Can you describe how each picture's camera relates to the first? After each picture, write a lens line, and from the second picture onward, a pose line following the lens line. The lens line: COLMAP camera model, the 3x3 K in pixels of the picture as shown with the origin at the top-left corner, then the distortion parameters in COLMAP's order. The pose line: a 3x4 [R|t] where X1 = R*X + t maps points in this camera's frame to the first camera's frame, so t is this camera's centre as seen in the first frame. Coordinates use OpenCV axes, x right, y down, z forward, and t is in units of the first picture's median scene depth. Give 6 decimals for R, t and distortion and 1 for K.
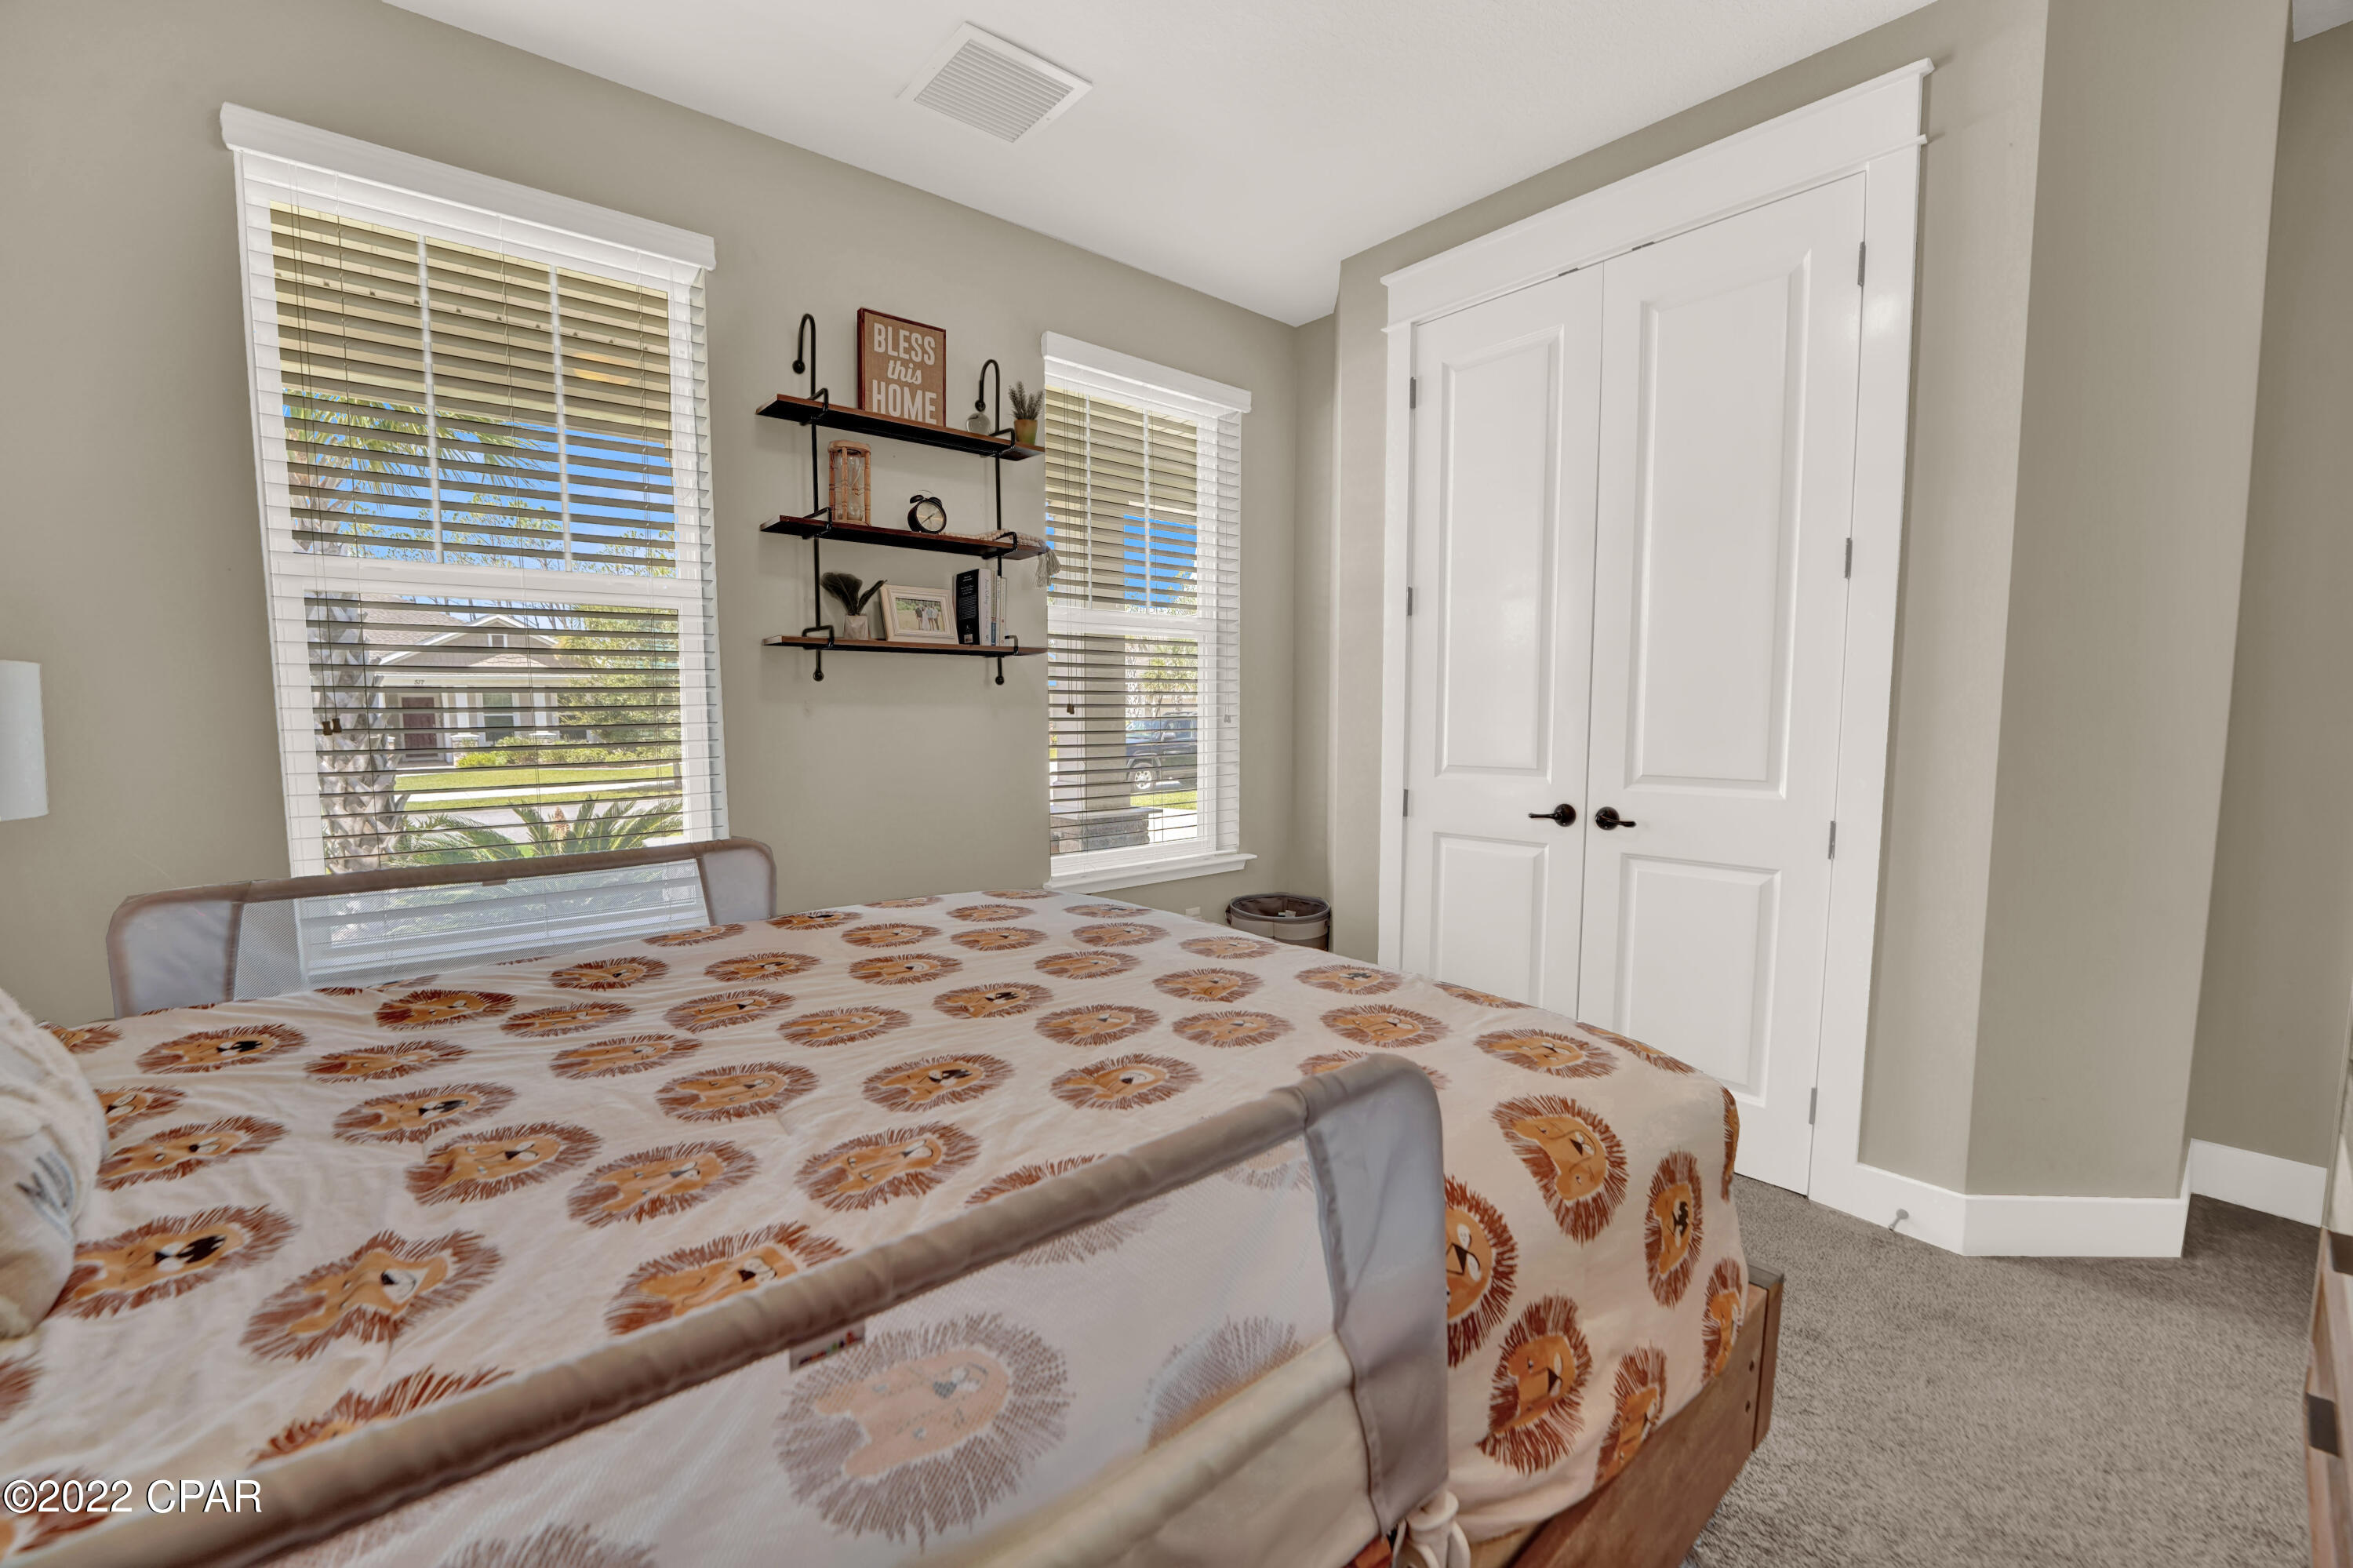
lens RADIAL K [[1044.5, 0, 1176.5], [0, 1044.5, 784.0], [0, 0, 1]] dist [0.037513, 0.000202]
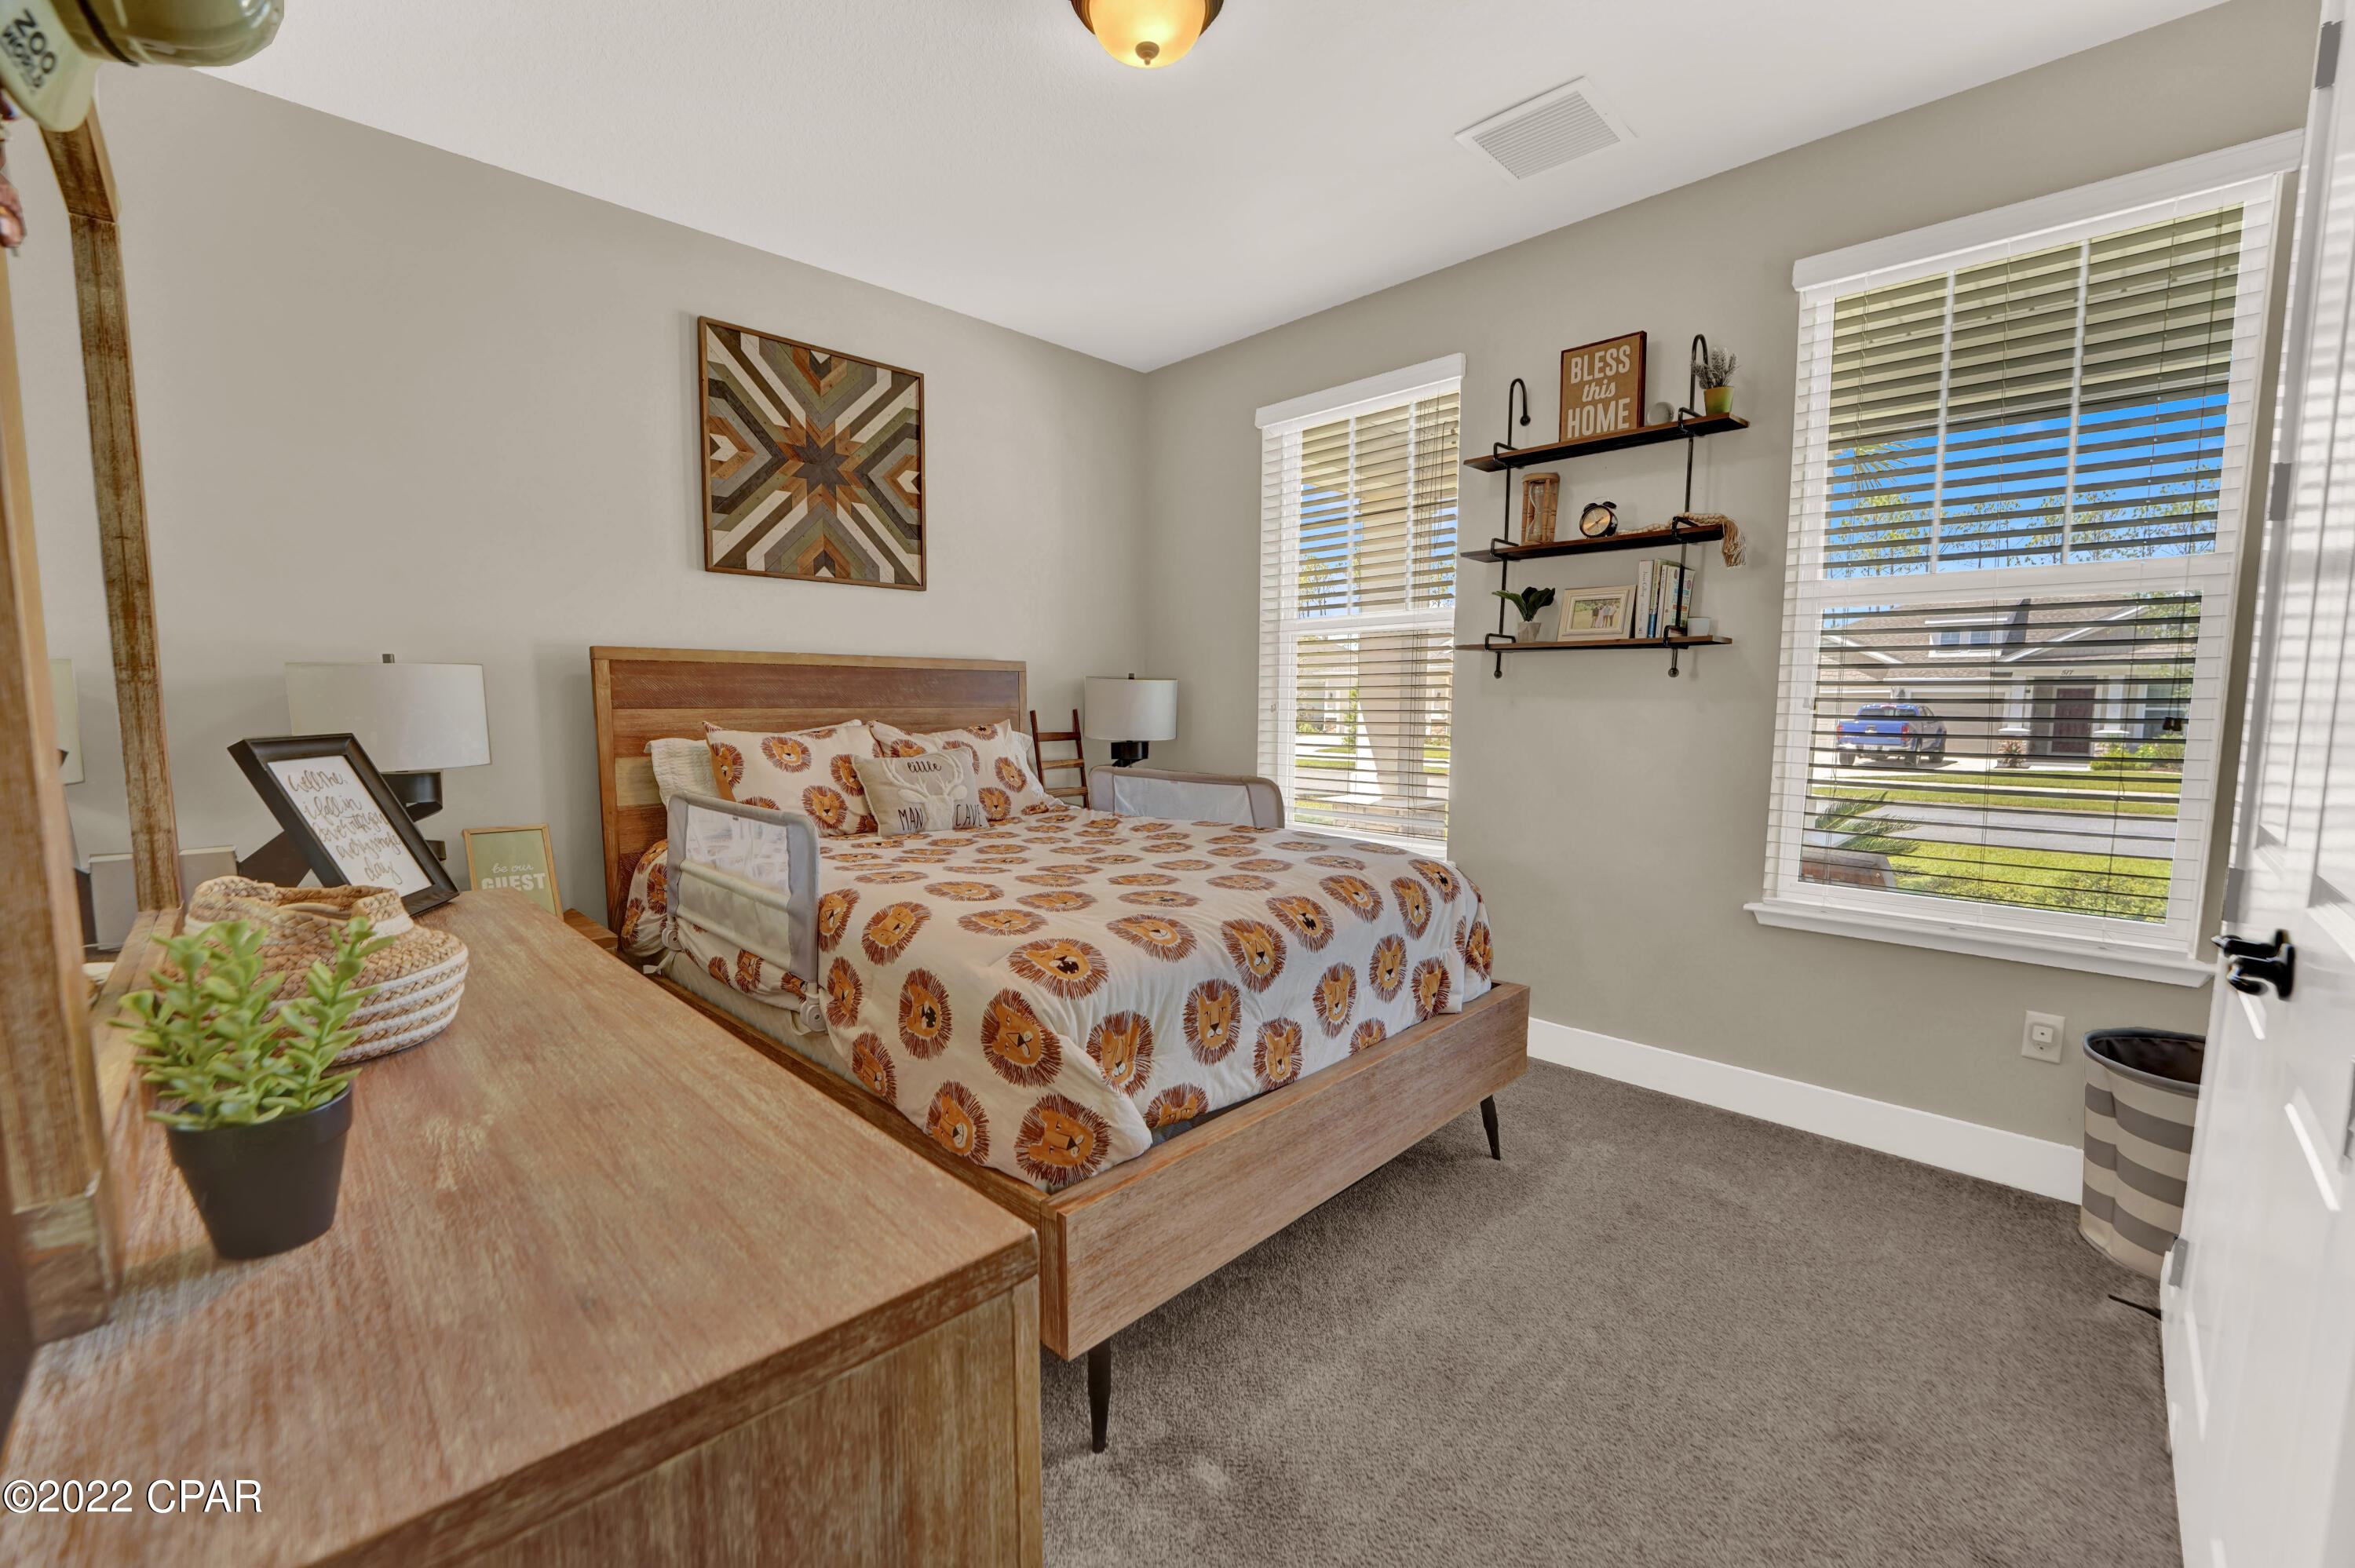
lens RADIAL K [[948.0, 0, 1174.2], [0, 948.0, 799.4], [0, 0, 1]] dist [-0.028455, 0.000099]
pose [[0.095133, 0.111161, -0.989239, 0.691743], [-0.073356, 0.991827, 0.104398, -0.041551], [0.992758, 0.062635, 0.102510, 0.486684]]
